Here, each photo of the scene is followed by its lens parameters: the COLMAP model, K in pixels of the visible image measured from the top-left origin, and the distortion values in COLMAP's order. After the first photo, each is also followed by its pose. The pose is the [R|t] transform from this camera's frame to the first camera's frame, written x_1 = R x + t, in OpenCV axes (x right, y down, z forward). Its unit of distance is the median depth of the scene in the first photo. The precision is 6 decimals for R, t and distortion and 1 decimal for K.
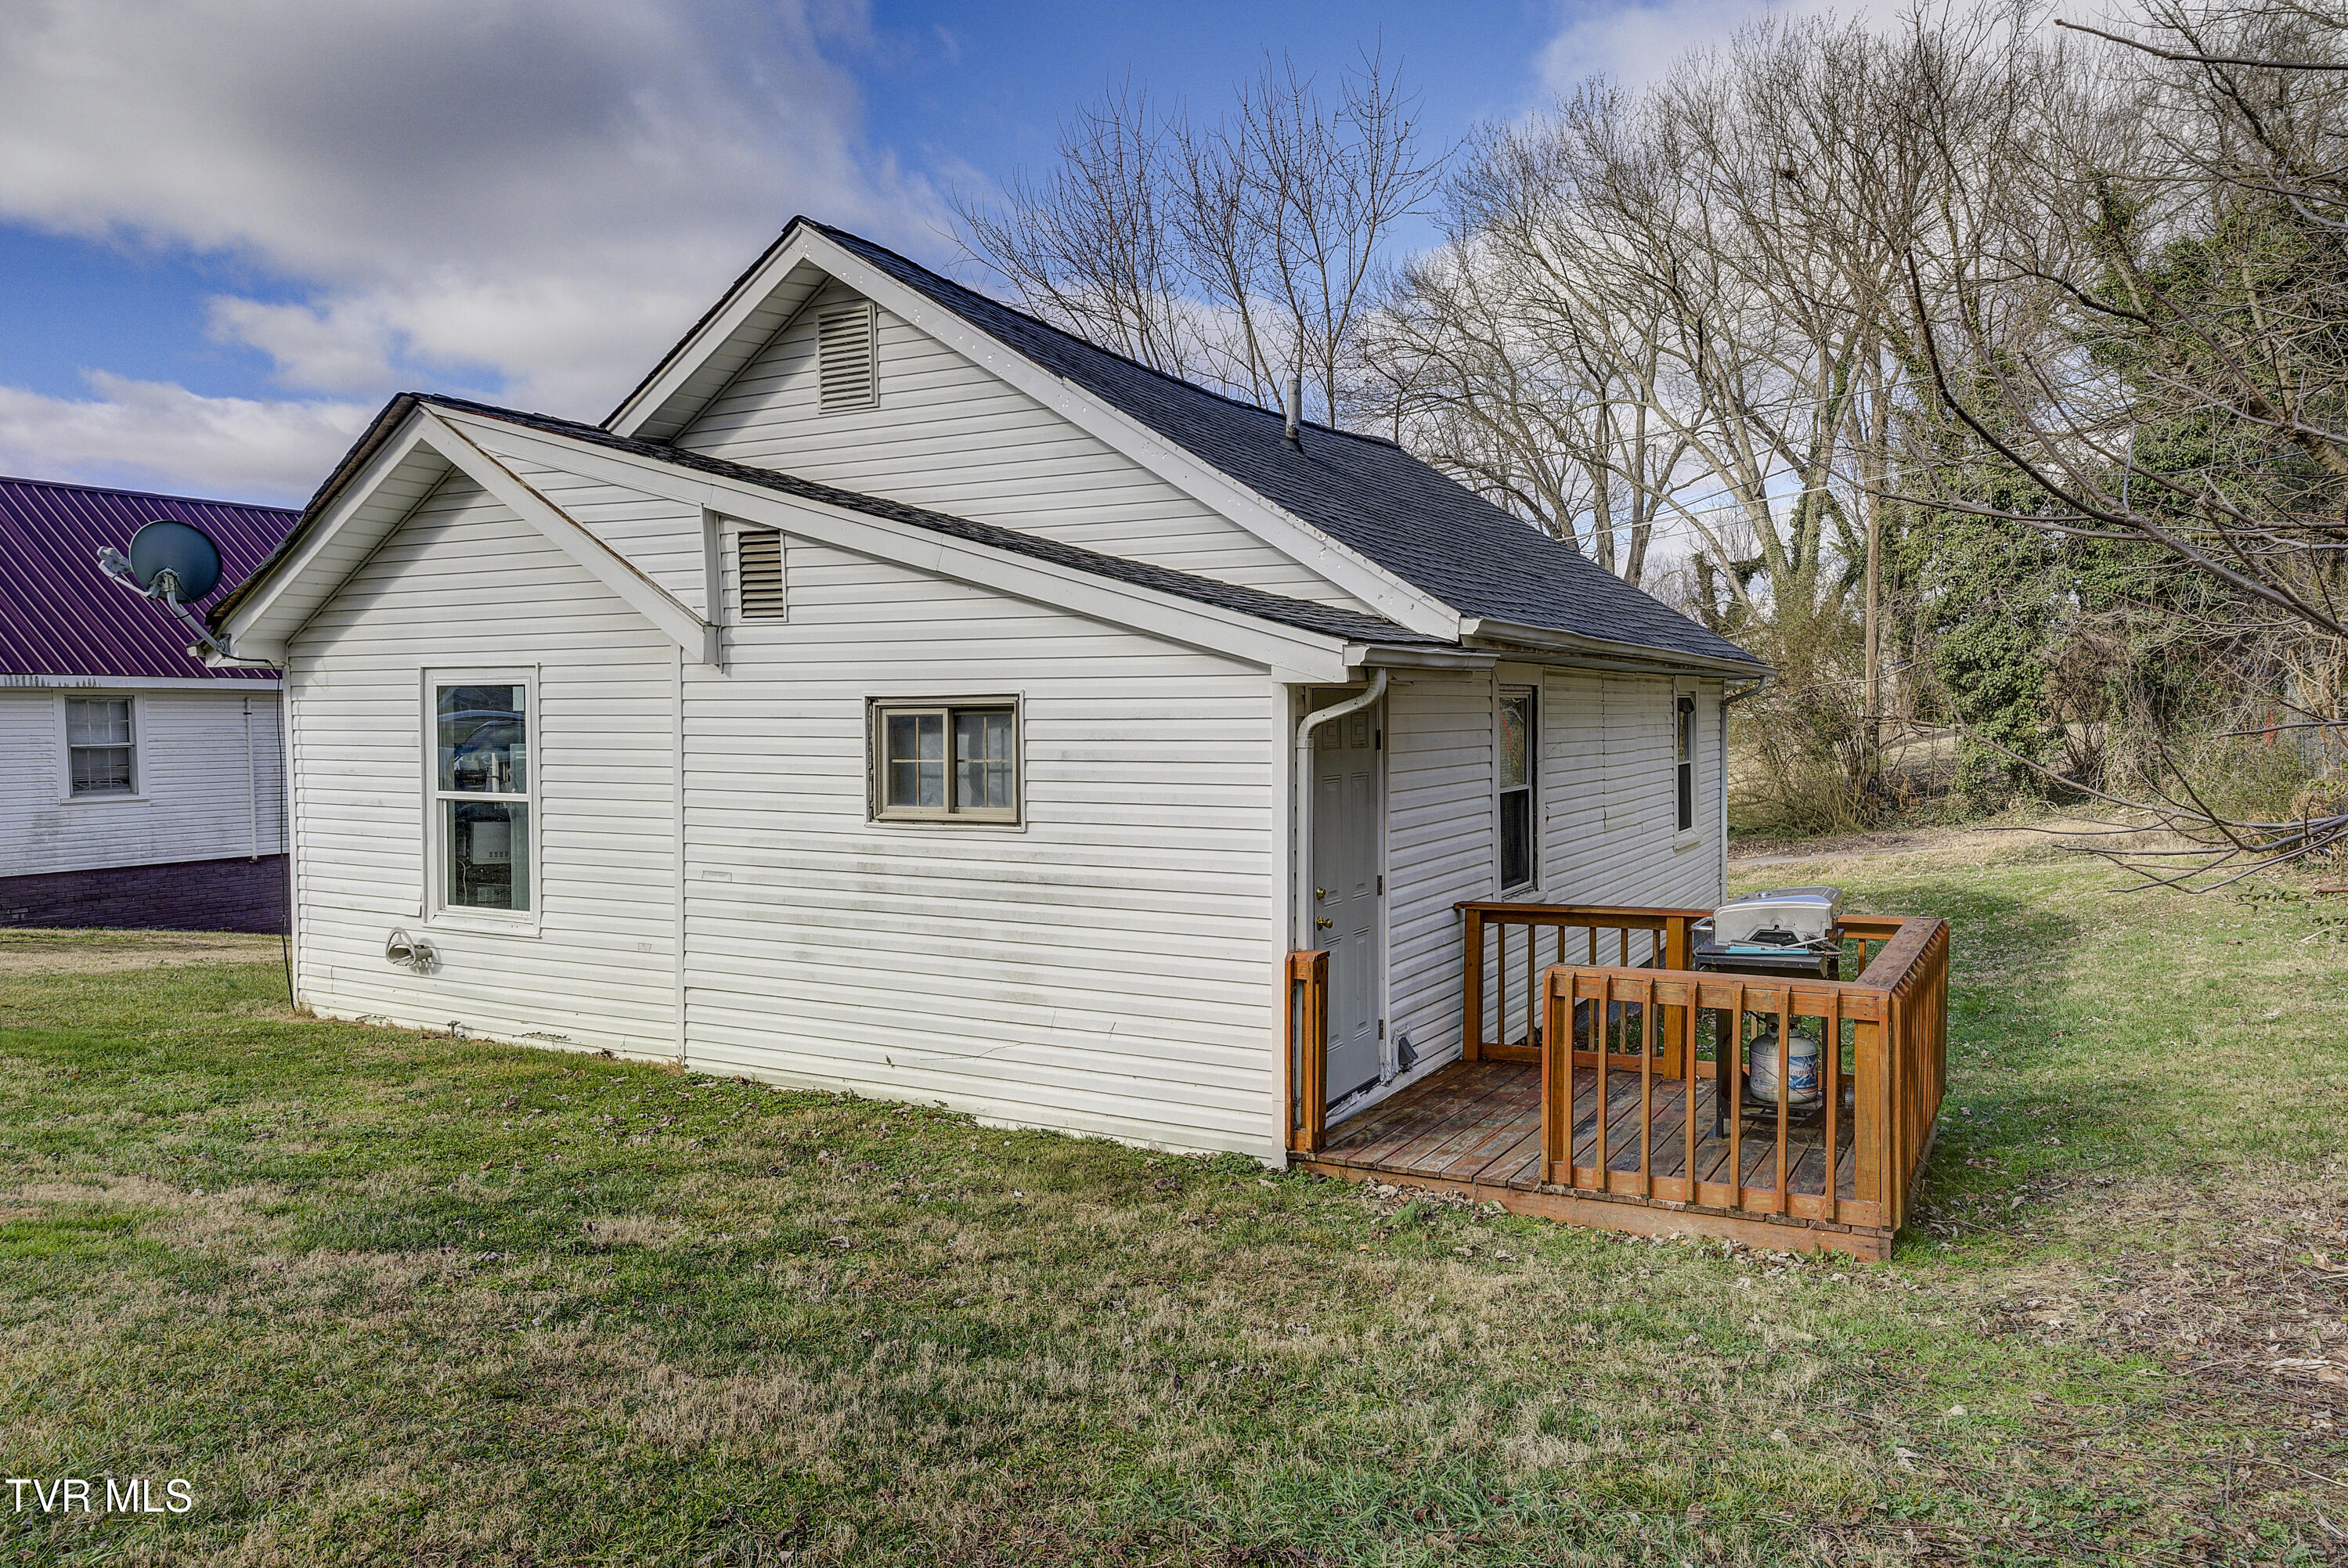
lens RADIAL K [[1602.2, 0, 1173.2], [0, 1602.2, 788.8], [0, 0, 1]] dist [0.006565, -0.000411]
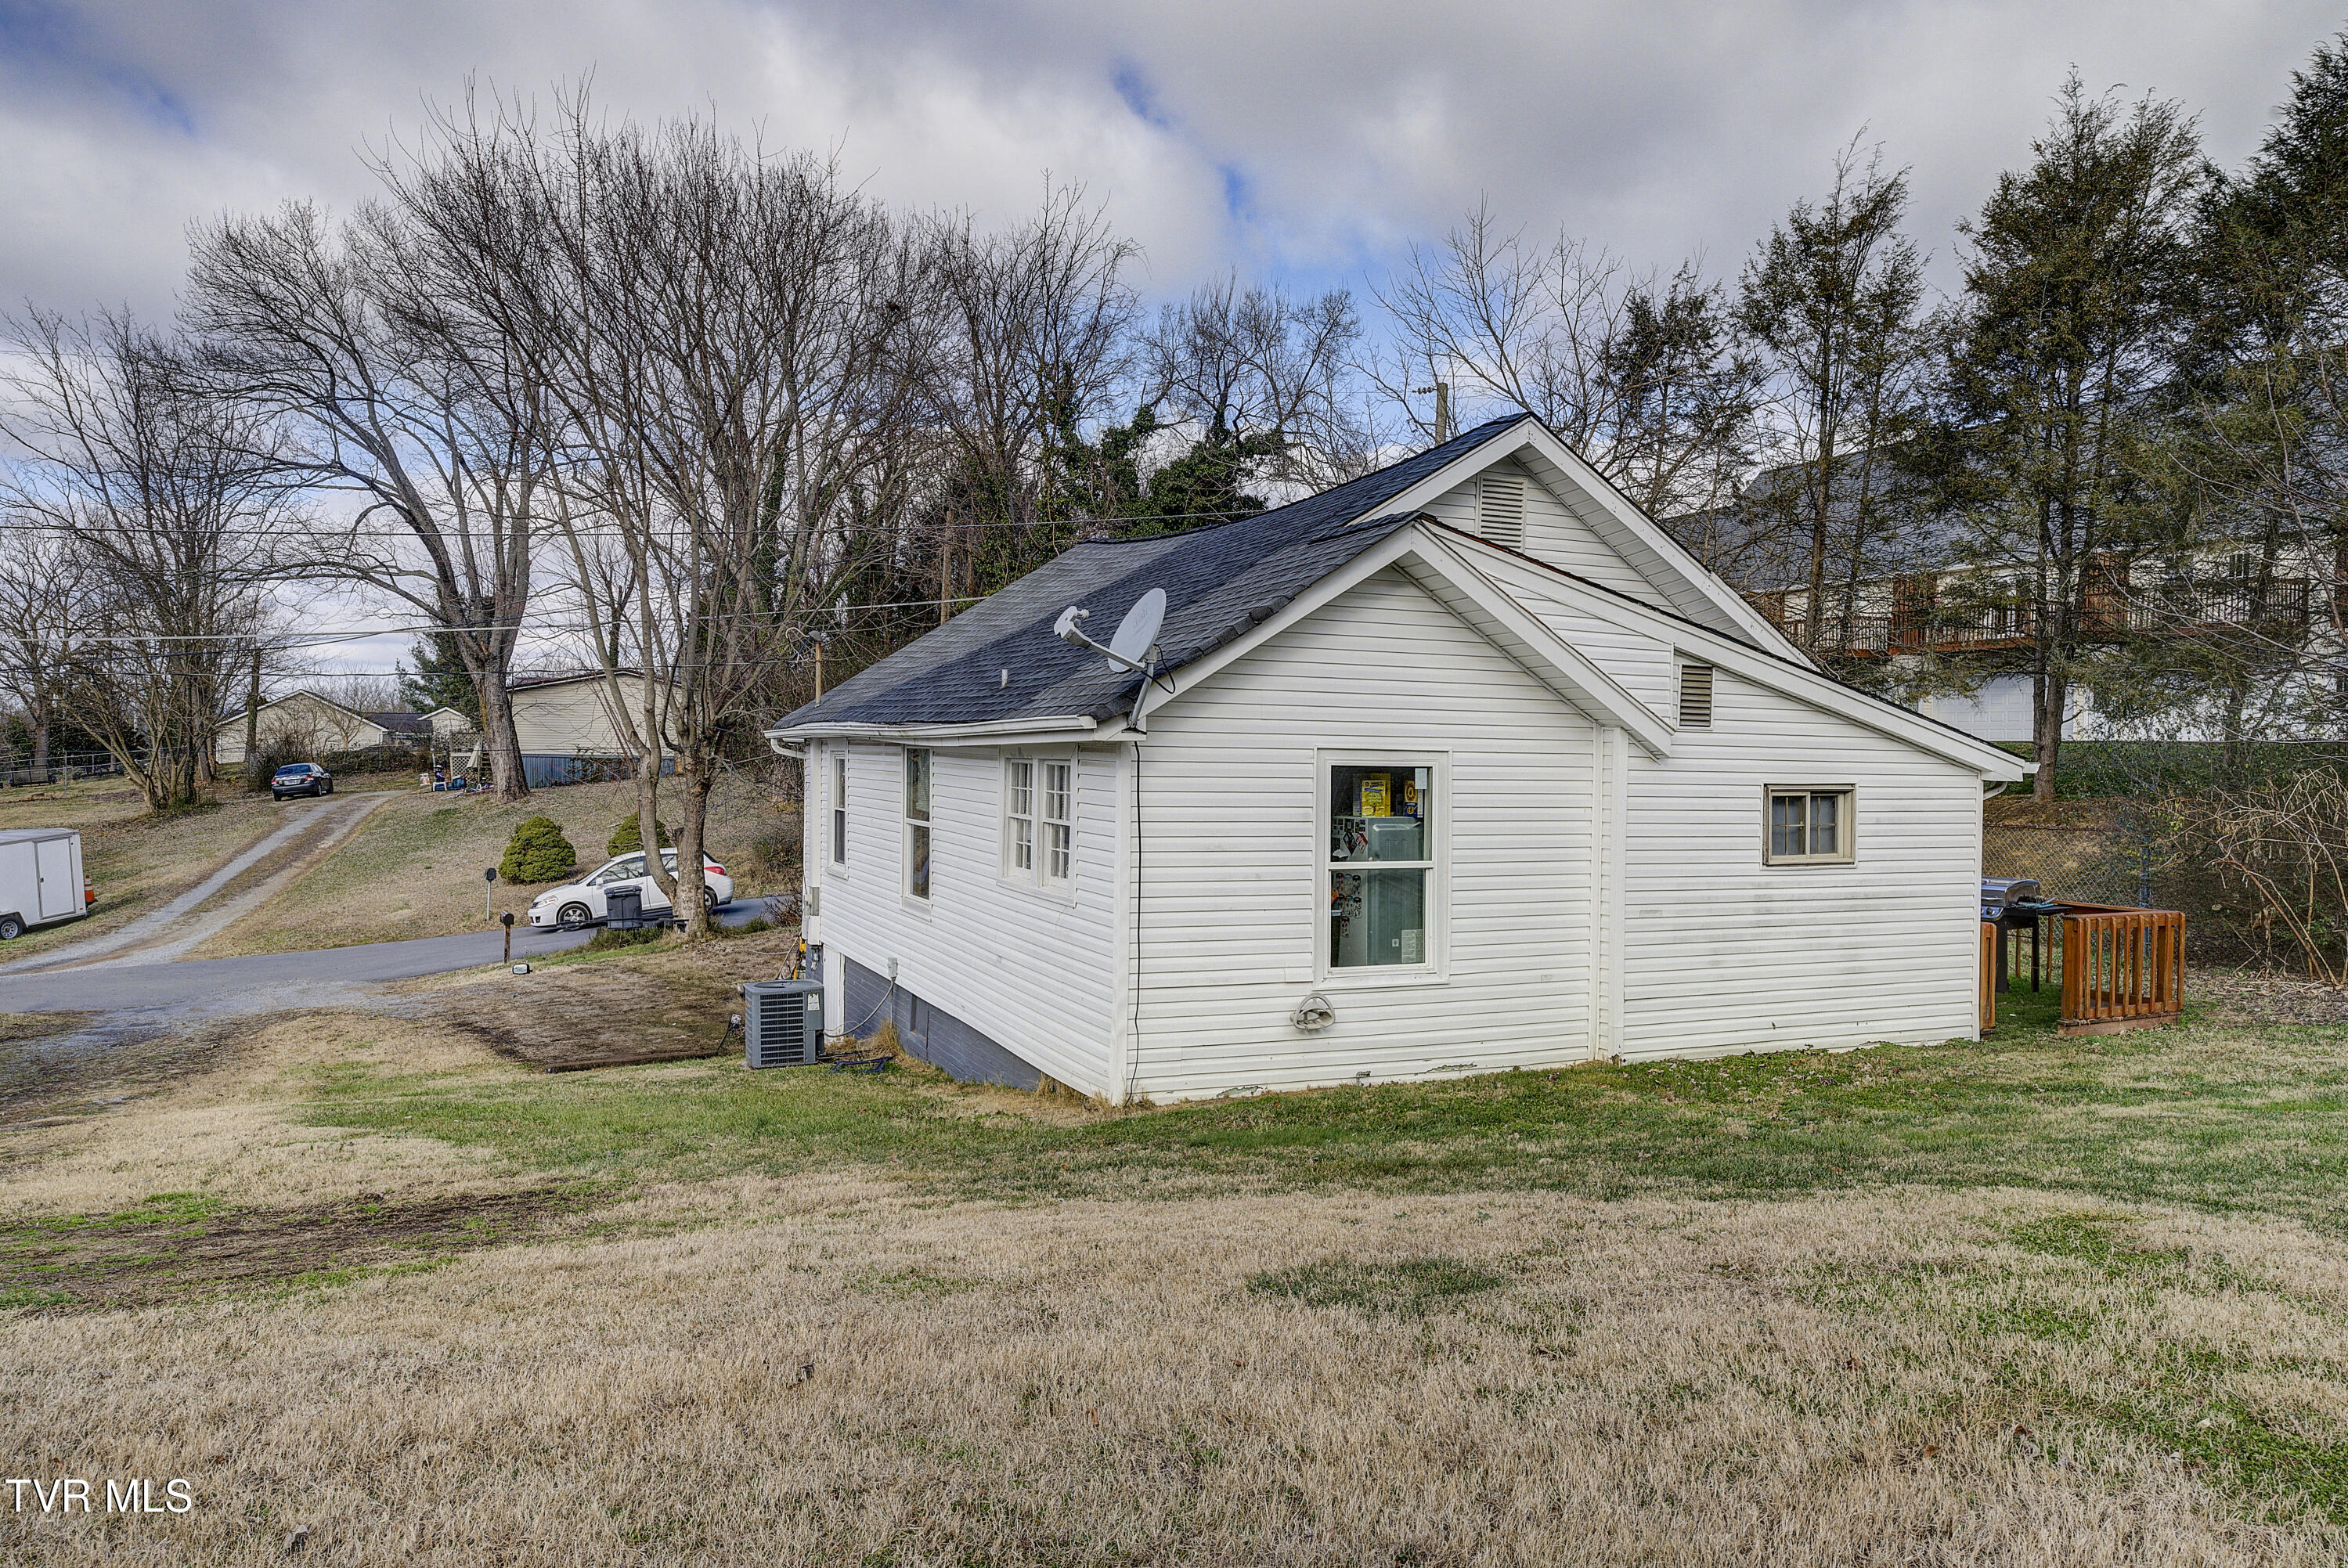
lens RADIAL K [[1602.2, 0, 1178.0], [0, 1602.2, 763.1], [0, 0, 1]] dist [0.006565, -0.000411]
pose [[0.594530, 0.007179, 0.804041, -1.647417], [0.020196, 0.999511, -0.023857, -0.049223], [-0.803819, 0.030422, 0.594095, 0.525432]]
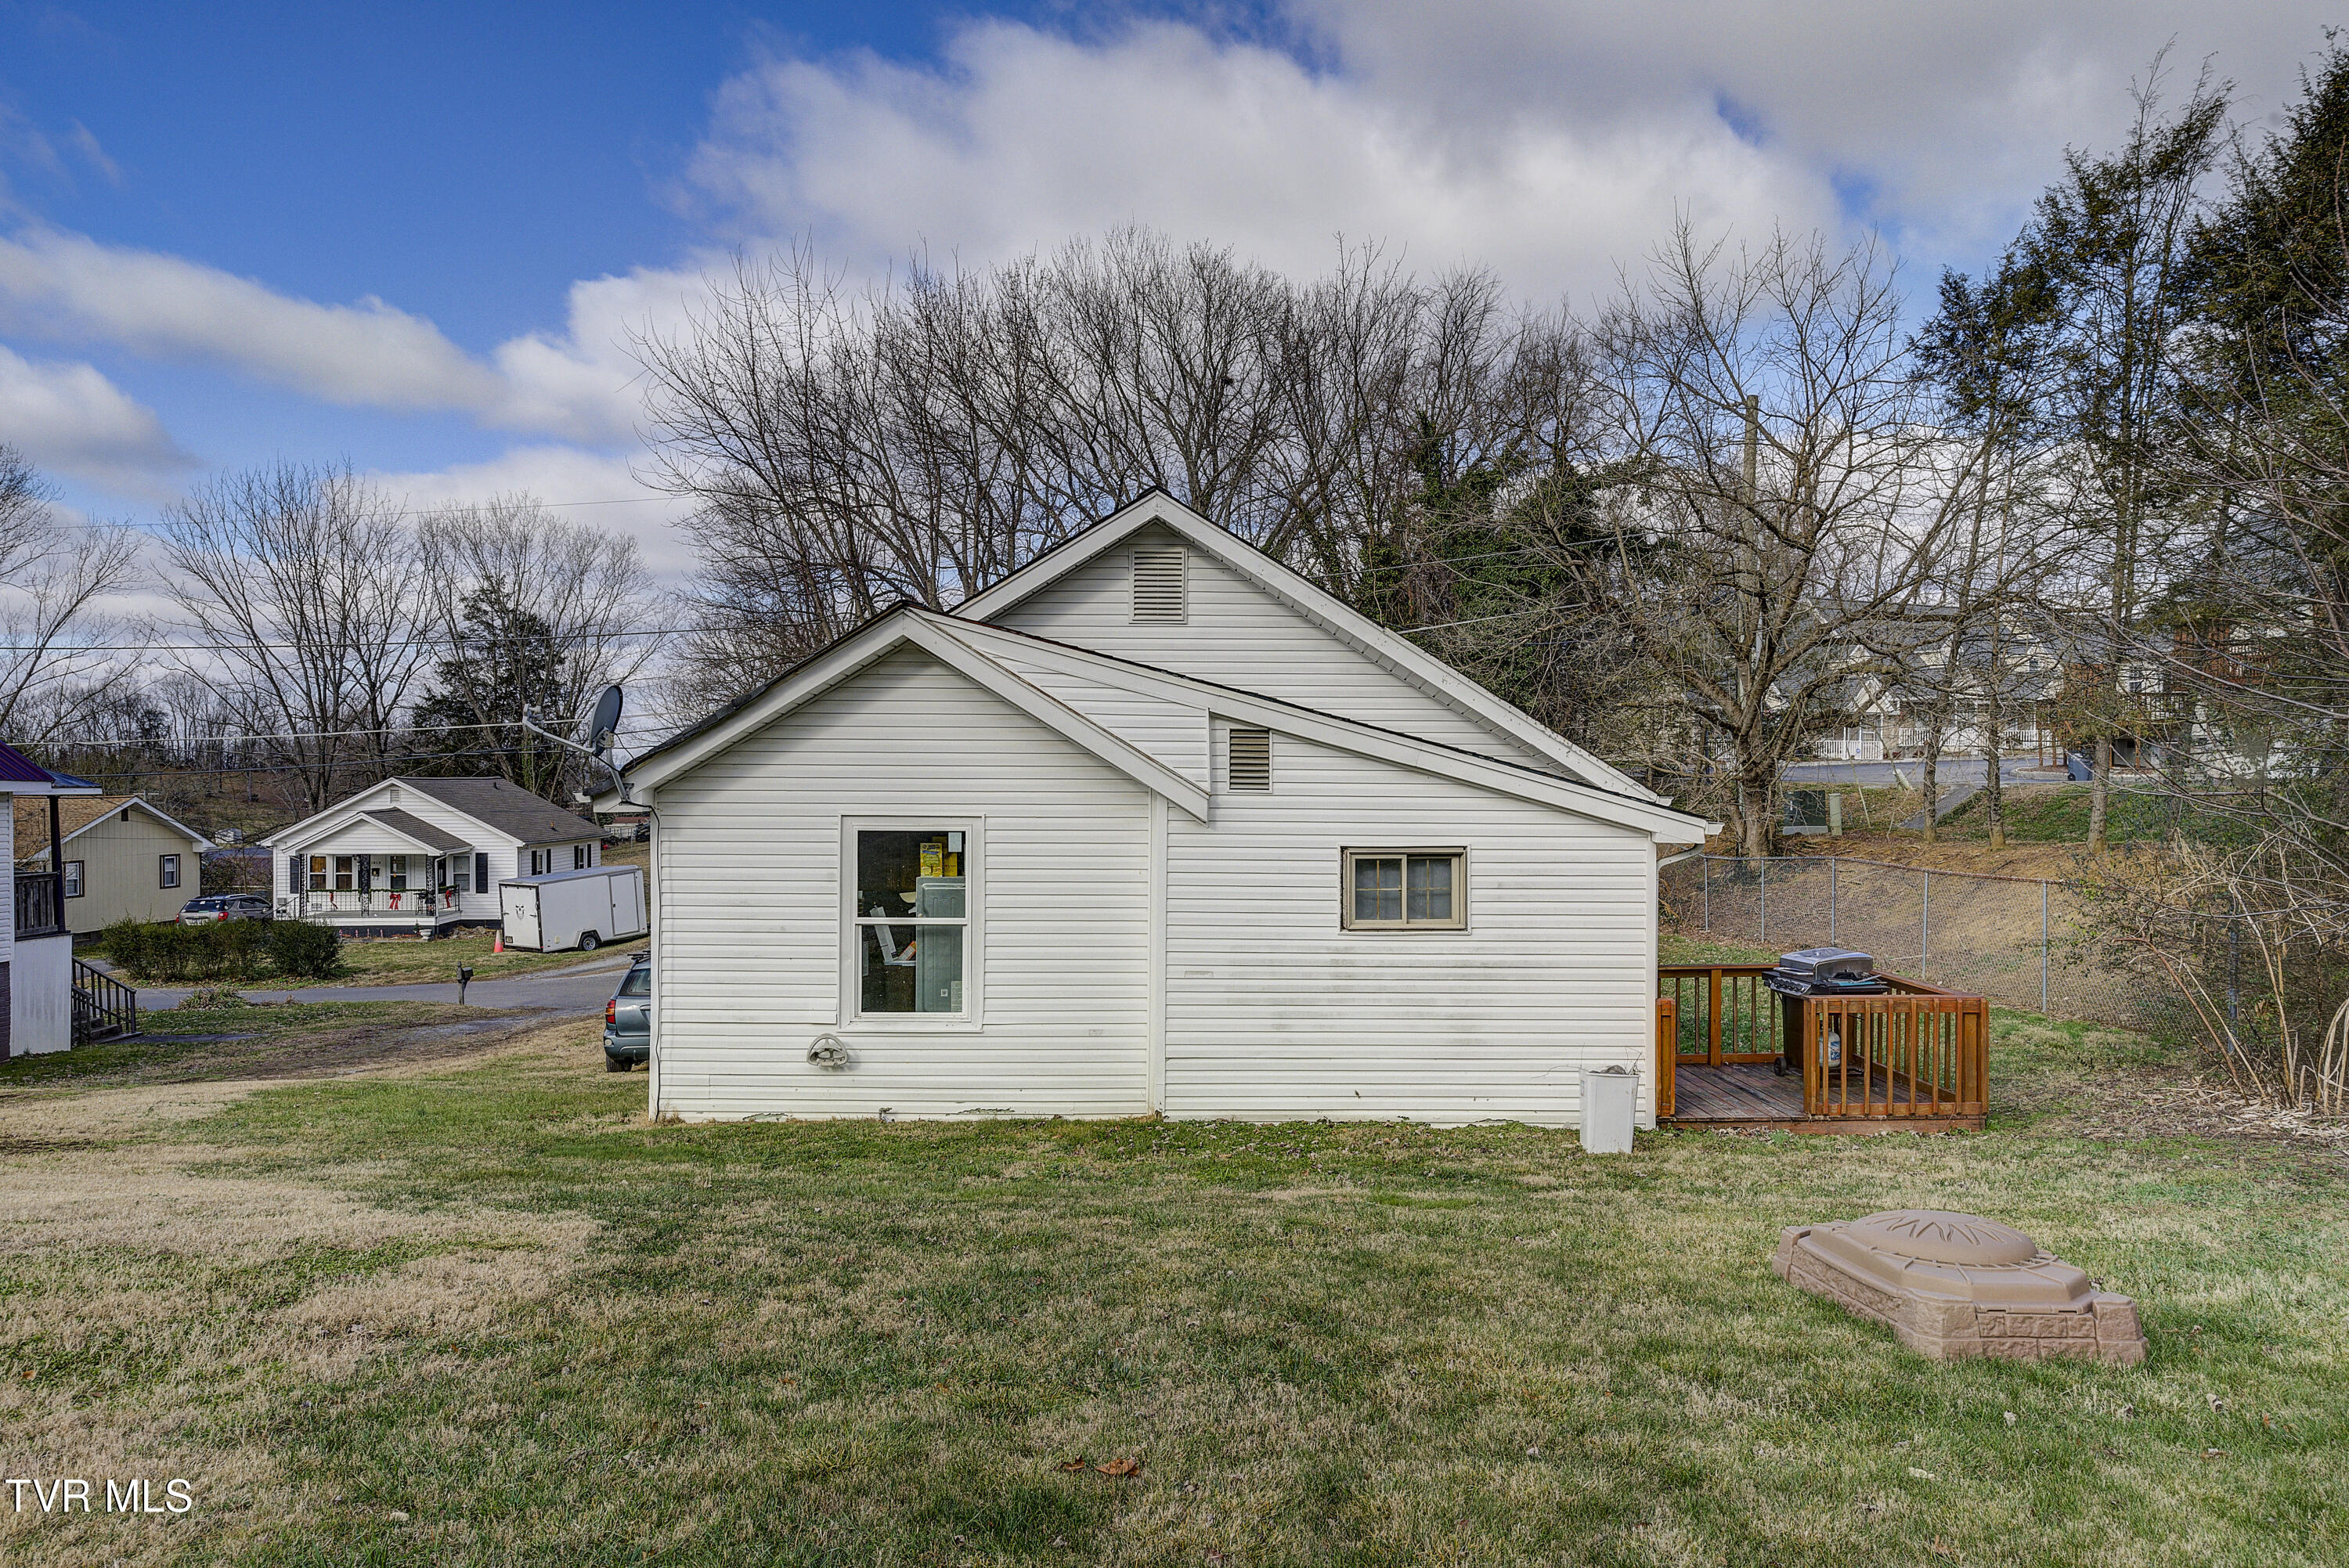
lens RADIAL K [[1605.0, 0, 1165.7], [0, 1605.0, 793.4], [0, 0, 1]] dist [0.013652, 0.003395]
pose [[0.869351, 0.003800, 0.494181, -1.014017], [0.016308, 0.999205, -0.036371, -0.052662], [-0.493927, 0.039678, 0.868598, -0.194363]]
